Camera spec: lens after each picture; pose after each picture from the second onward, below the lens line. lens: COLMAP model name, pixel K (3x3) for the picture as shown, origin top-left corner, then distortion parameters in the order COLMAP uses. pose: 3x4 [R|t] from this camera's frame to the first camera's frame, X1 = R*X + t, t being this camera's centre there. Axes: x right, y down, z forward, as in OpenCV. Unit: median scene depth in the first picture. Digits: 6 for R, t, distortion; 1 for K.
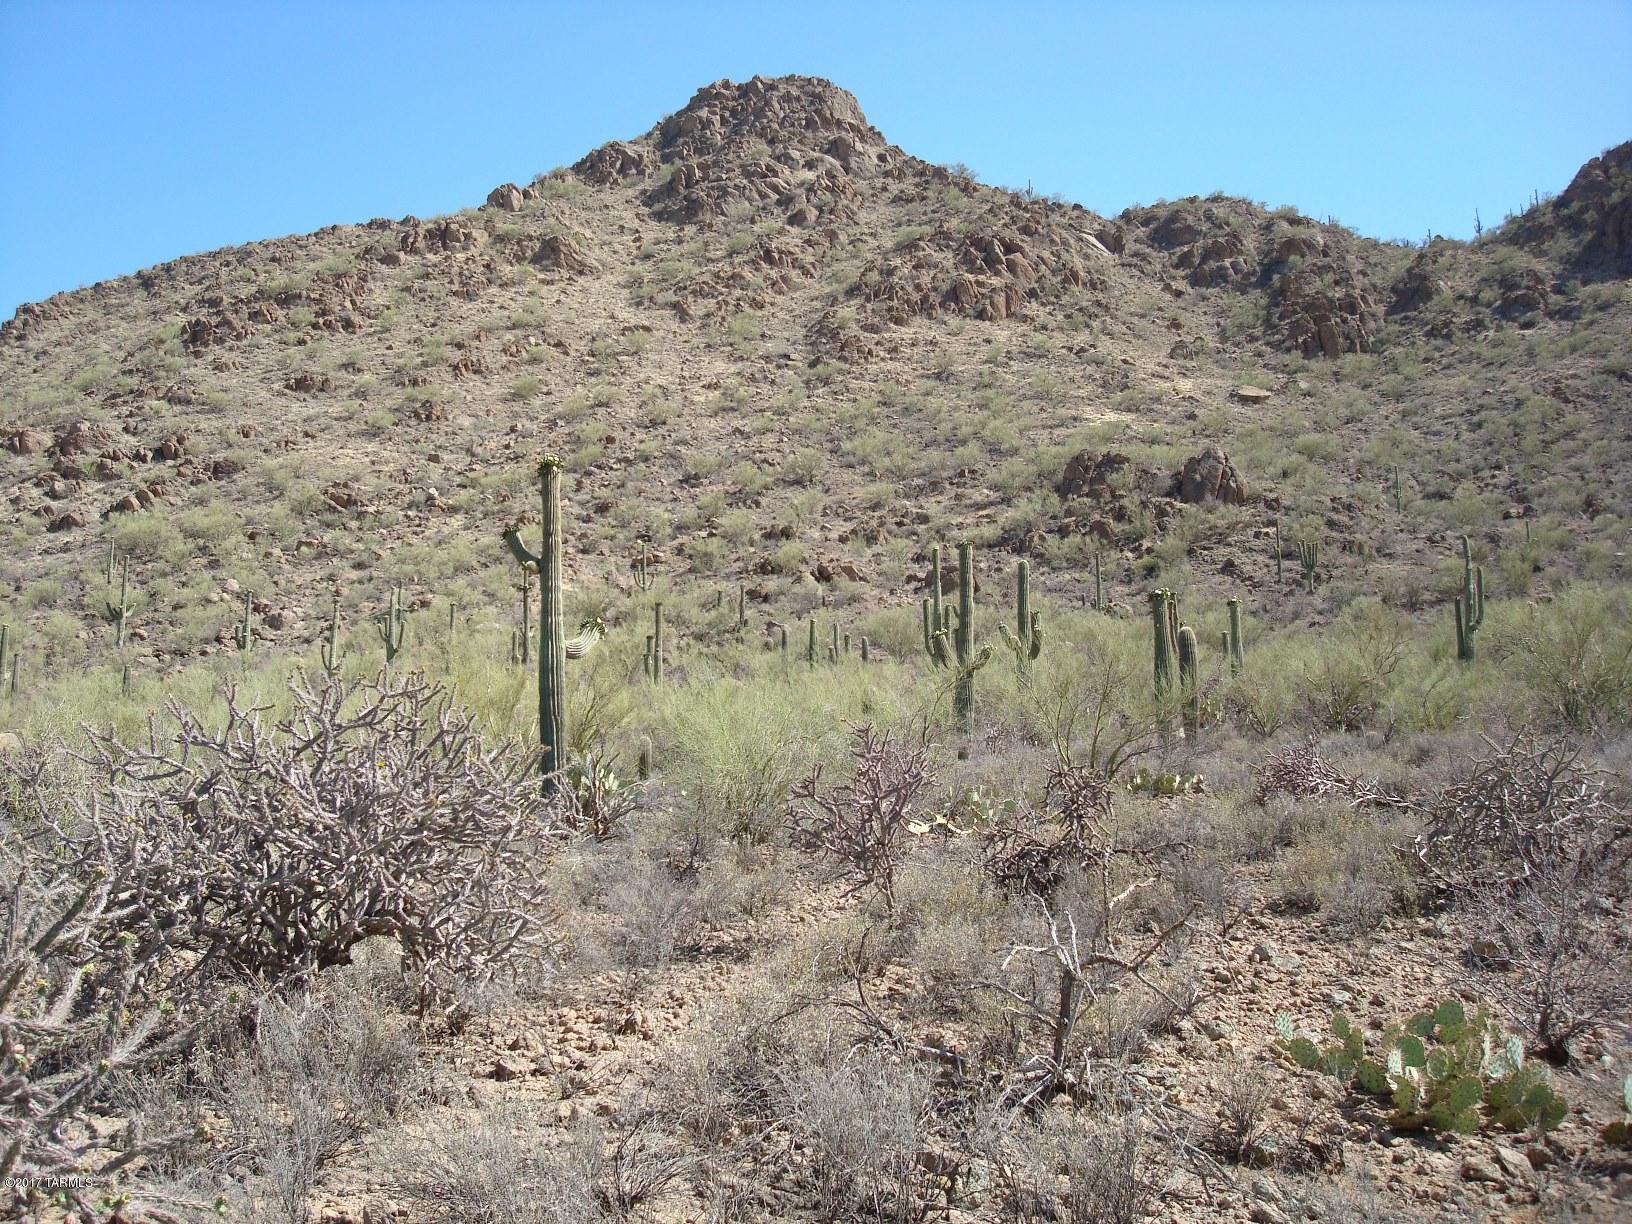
lens RADIAL K [[1663.8, 0, 816.0], [0, 1663.8, 612.0], [0, 0, 1]] dist [-0.044476, -0.145945]
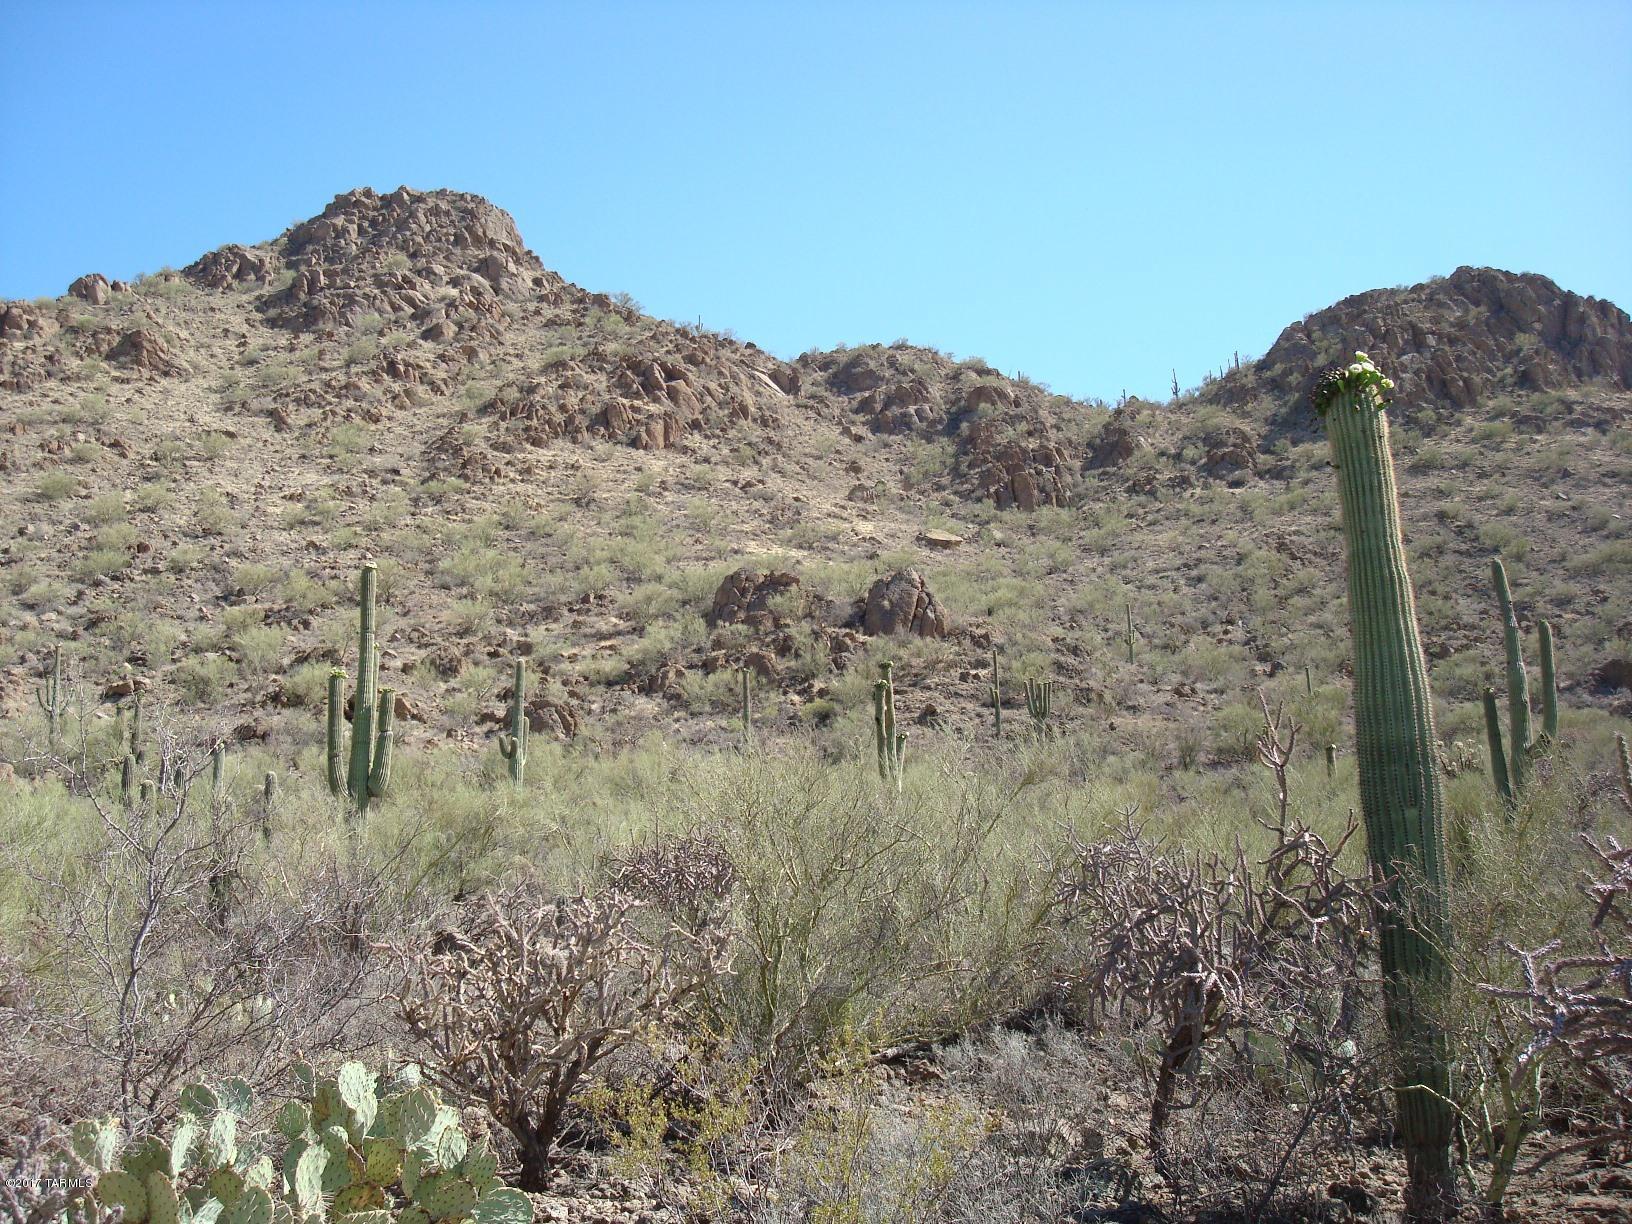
lens RADIAL K [[1663.8, 0, 816.0], [0, 1663.8, 612.0], [0, 0, 1]] dist [-0.044476, -0.145945]
pose [[0.980481, 0.040819, 0.192331, 0.028851], [-0.018569, 0.993064, -0.116096, 0.007073], [-0.195736, 0.110258, 0.974439, 0.146606]]
